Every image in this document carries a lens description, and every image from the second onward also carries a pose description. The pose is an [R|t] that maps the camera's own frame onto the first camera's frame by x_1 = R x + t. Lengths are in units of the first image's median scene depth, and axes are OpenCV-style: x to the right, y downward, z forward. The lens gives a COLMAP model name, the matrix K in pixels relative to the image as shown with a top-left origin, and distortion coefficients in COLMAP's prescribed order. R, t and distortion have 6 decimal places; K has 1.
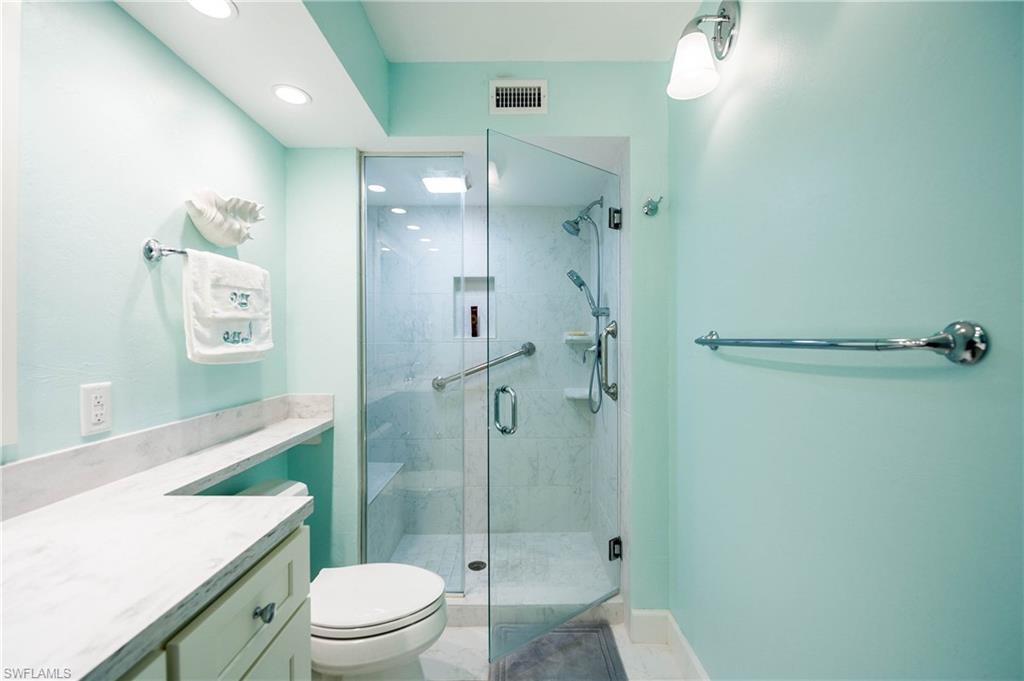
lens RADIAL K [[418.3, 0, 514.1], [0, 418.3, 341.0], [0, 0, 1]] dist [-0.006871, -0.000637]
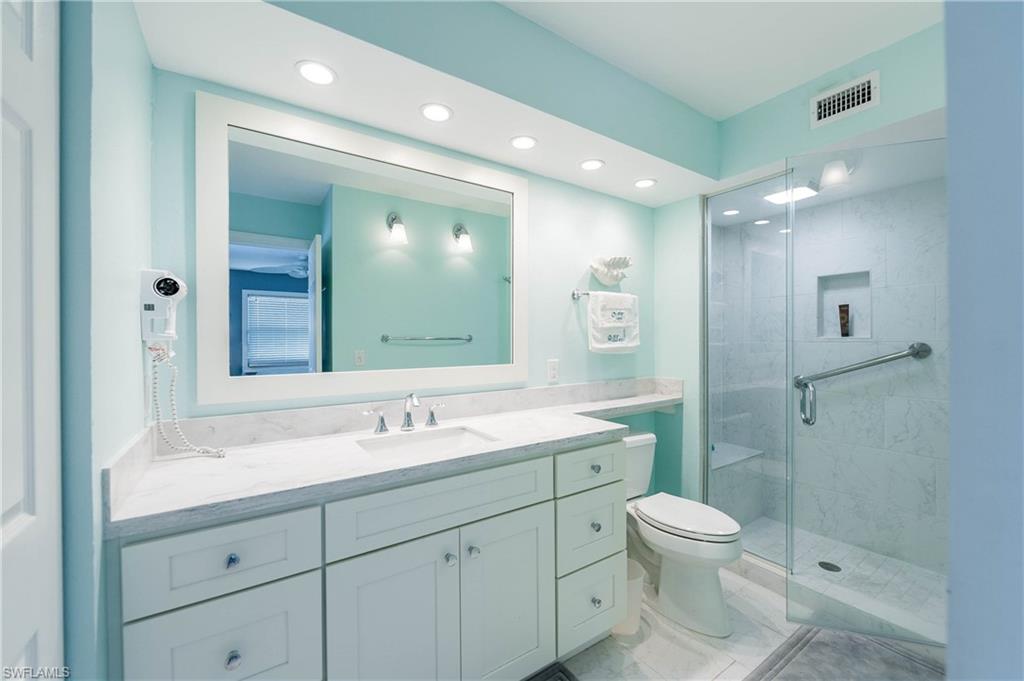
lens RADIAL K [[400.5, 0, 511.6], [0, 400.5, 341.3], [0, 0, 1]] dist [-0.000159, -0.000035]
pose [[0.555404, 0.001775, -0.831579, 0.411486], [-0.002340, 0.999997, 0.000571, 0.003286], [0.831577, 0.001628, 0.555407, -0.235157]]
